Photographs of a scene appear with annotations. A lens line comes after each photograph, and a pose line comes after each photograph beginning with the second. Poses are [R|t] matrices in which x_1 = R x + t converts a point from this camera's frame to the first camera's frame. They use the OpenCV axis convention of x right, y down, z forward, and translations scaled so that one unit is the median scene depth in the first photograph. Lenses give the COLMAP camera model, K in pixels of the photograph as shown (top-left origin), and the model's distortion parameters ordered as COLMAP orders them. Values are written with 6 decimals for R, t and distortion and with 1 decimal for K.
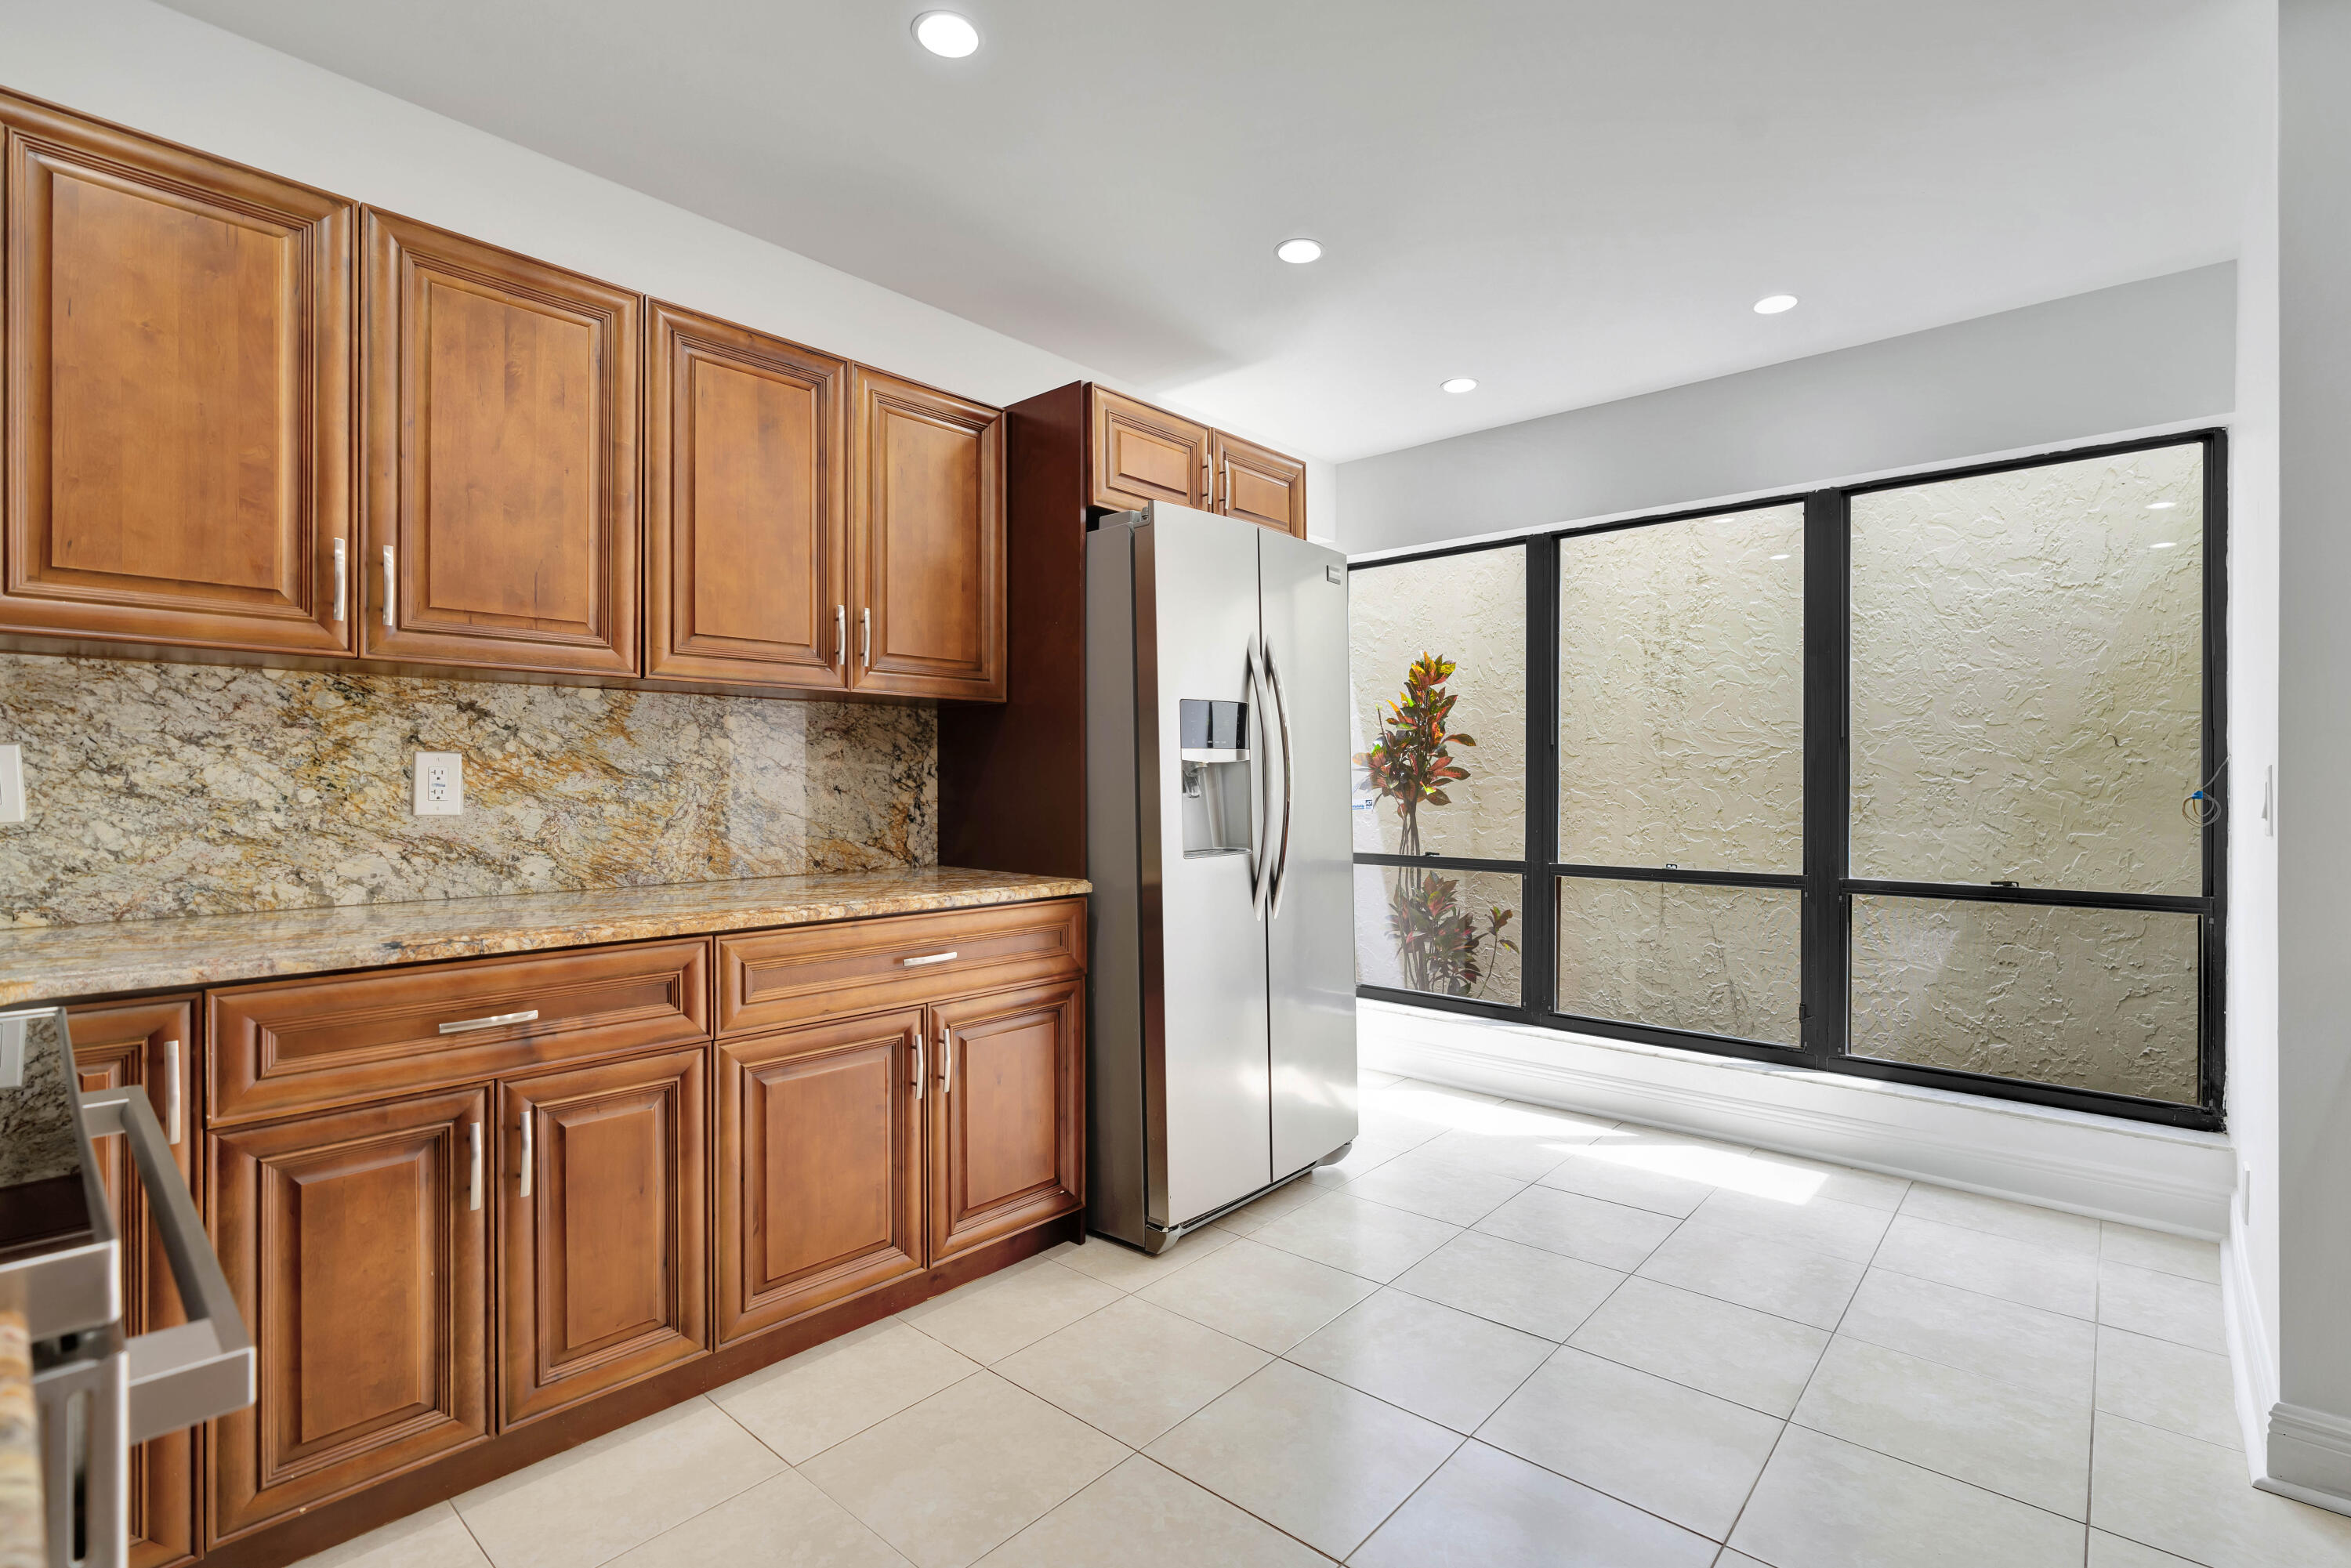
lens RADIAL K [[1062.0, 0, 1194.5], [0, 1062.0, 788.1], [0, 0, 1]] dist [-0.014704, 0.006789]
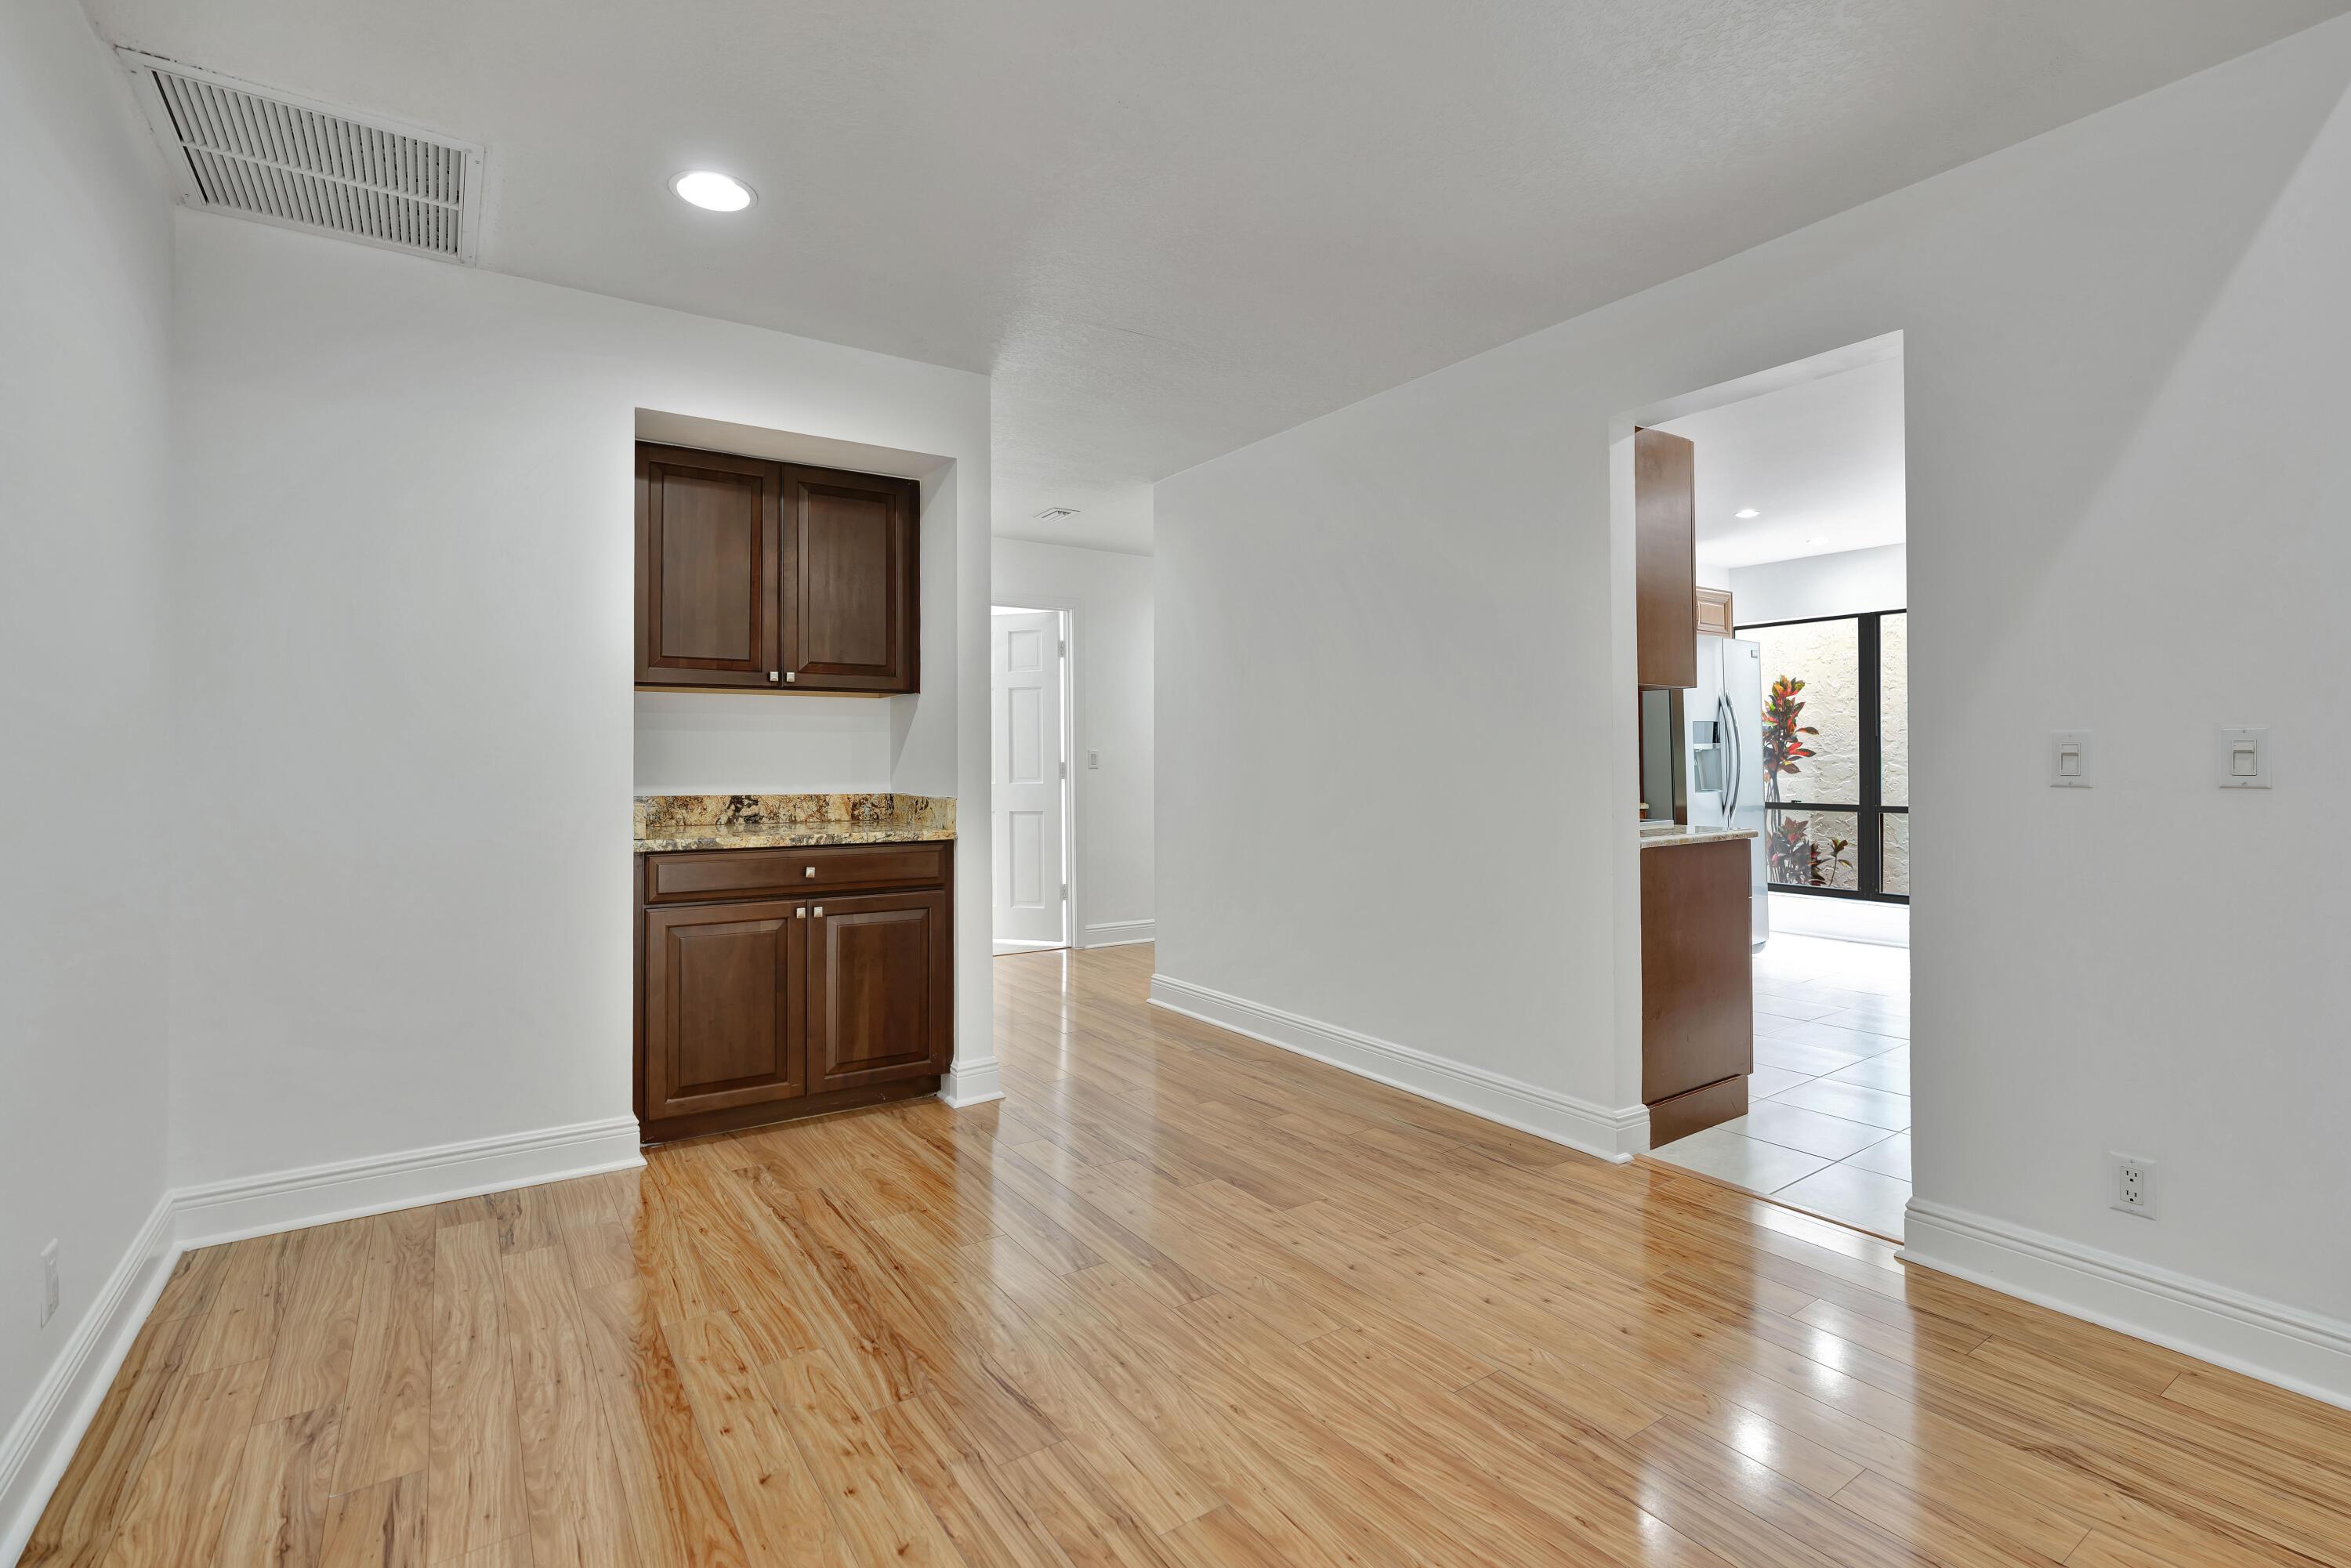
lens RADIAL K [[1062.0, 0, 1188.7], [0, 1062.0, 747.7], [0, 0, 1]] dist [-0.014704, 0.006789]
pose [[0.973400, -0.008033, -0.228970, -0.468467], [0.003865, 0.999819, -0.018648, 0.007242], [0.229079, 0.017267, 0.973255, -1.209091]]
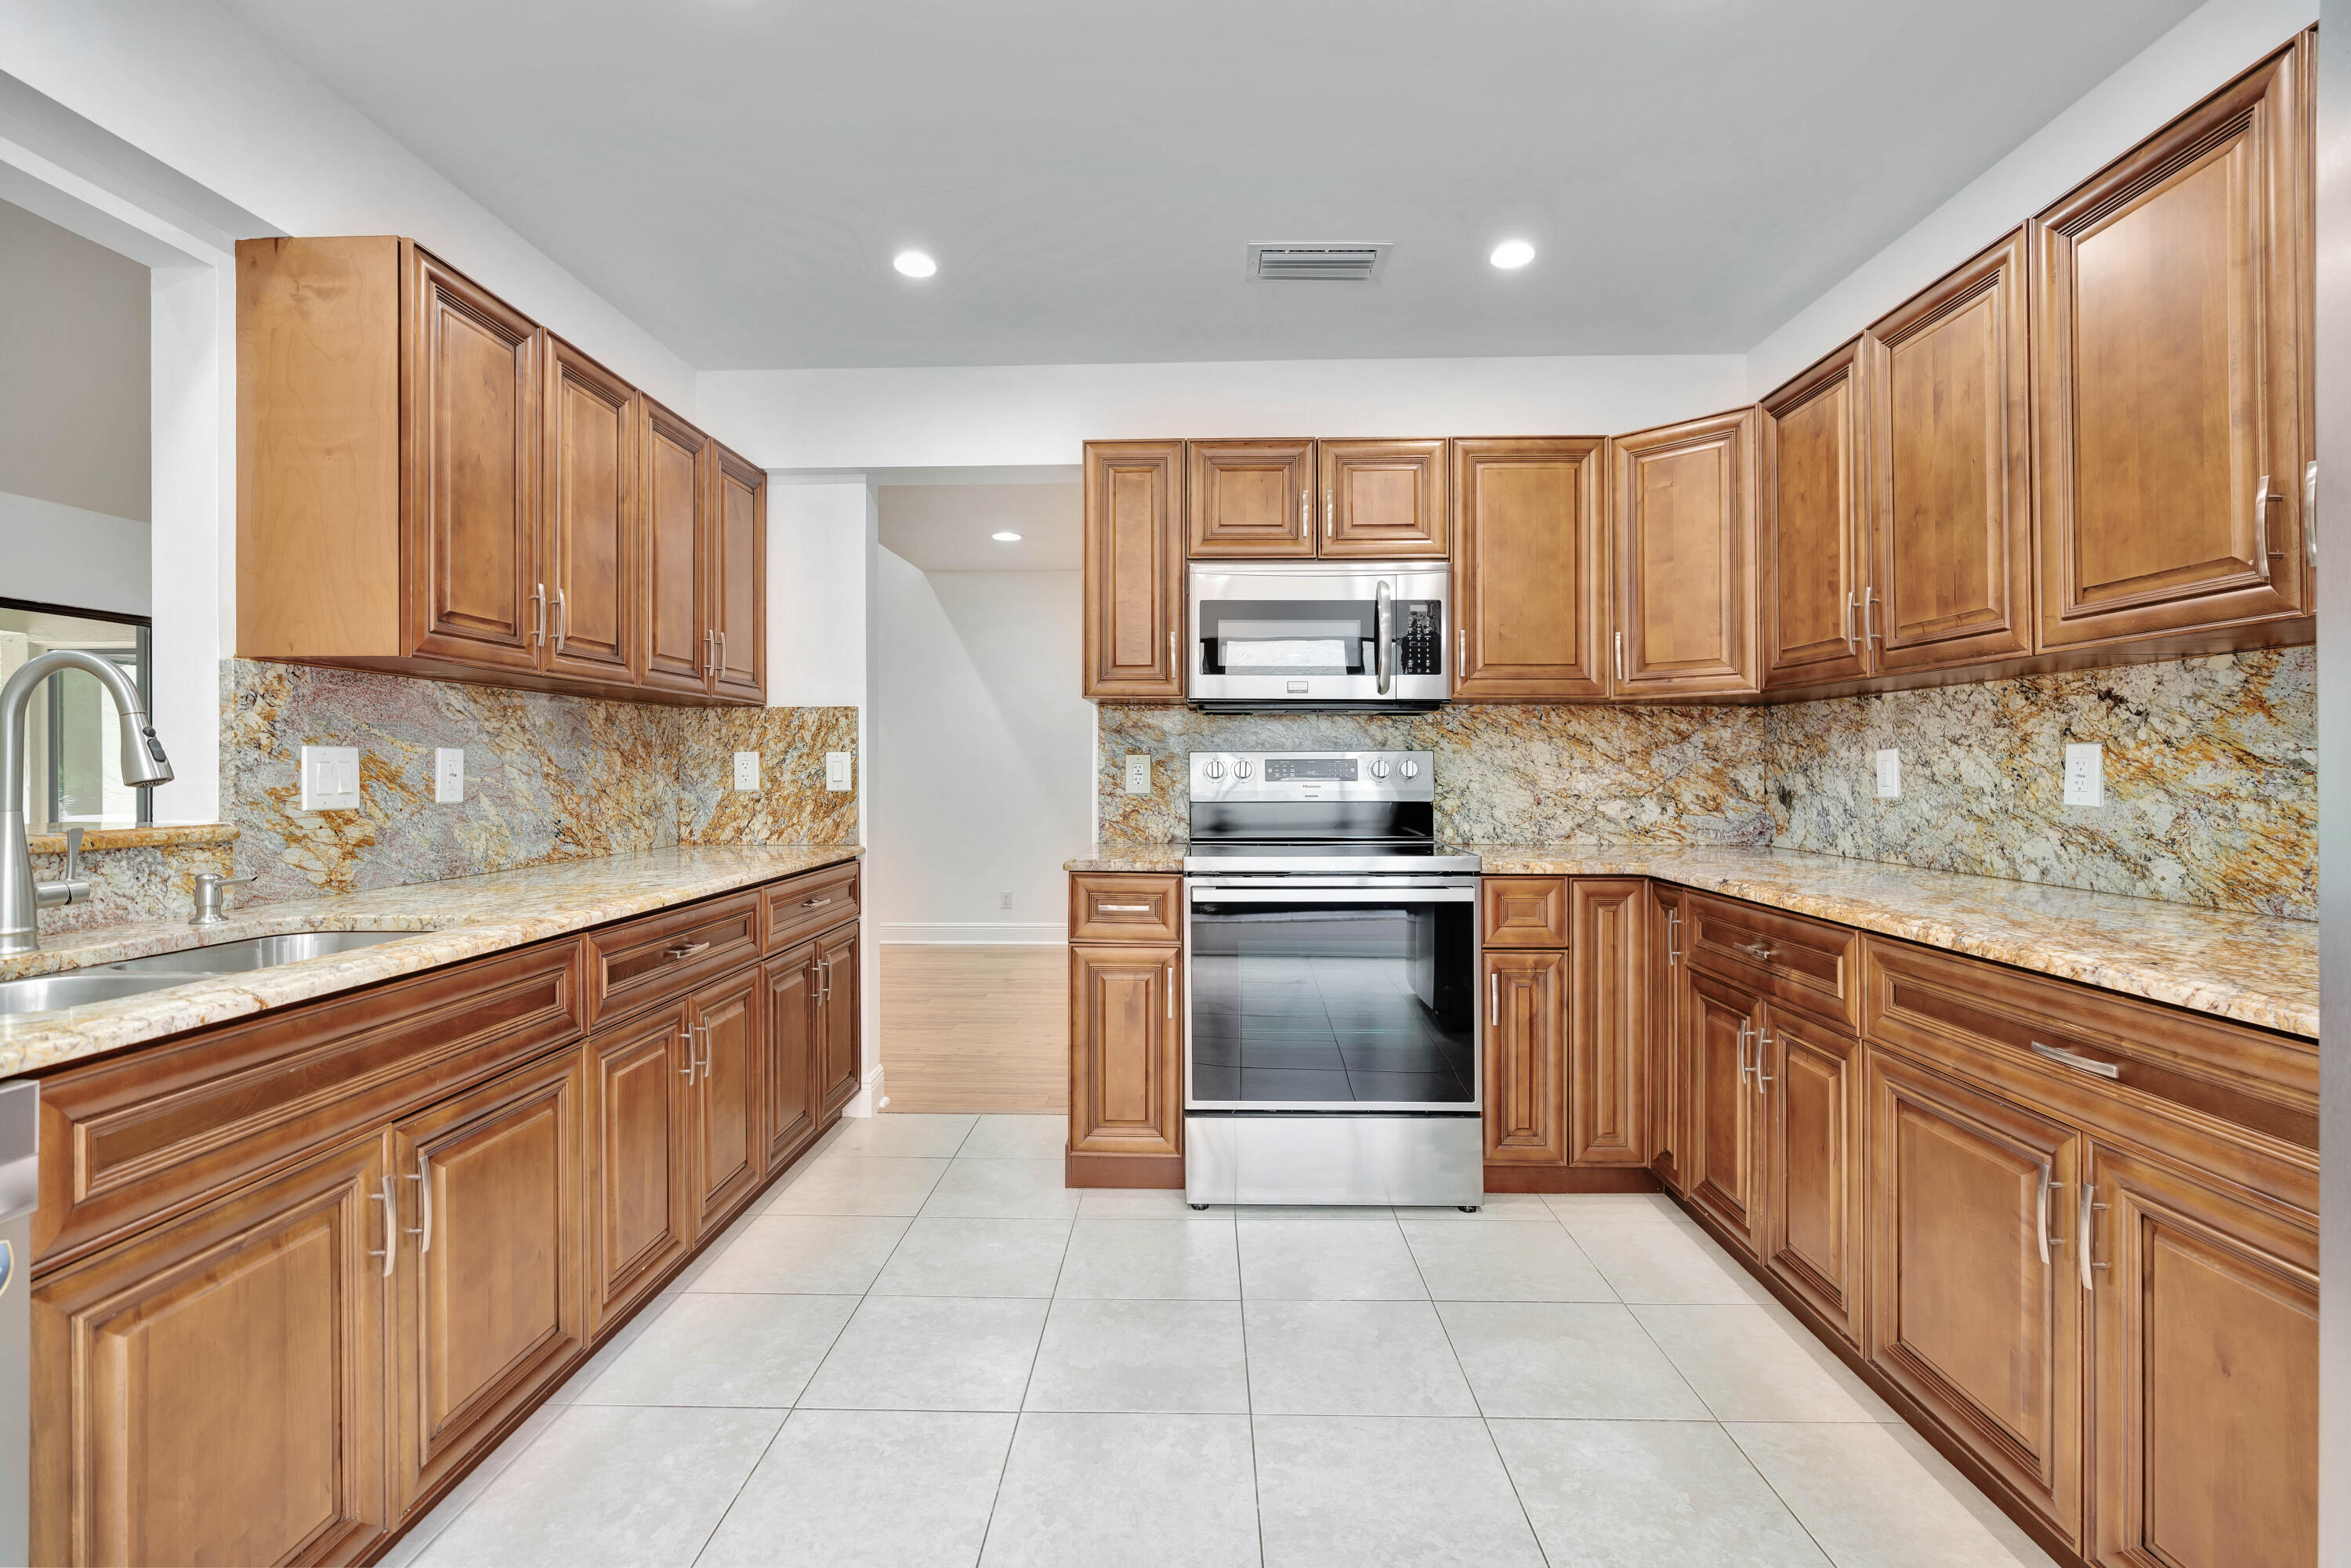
lens RADIAL K [[1062.0, 0, 1159.5], [0, 1062.0, 763.7], [0, 0, 1]] dist [-0.014704, 0.006789]
pose [[-0.772798, -0.004005, -0.634639, 0.375090], [-0.004457, 0.999990, -0.000884, -0.006020], [0.634636, 0.002146, -0.772808, 0.758252]]
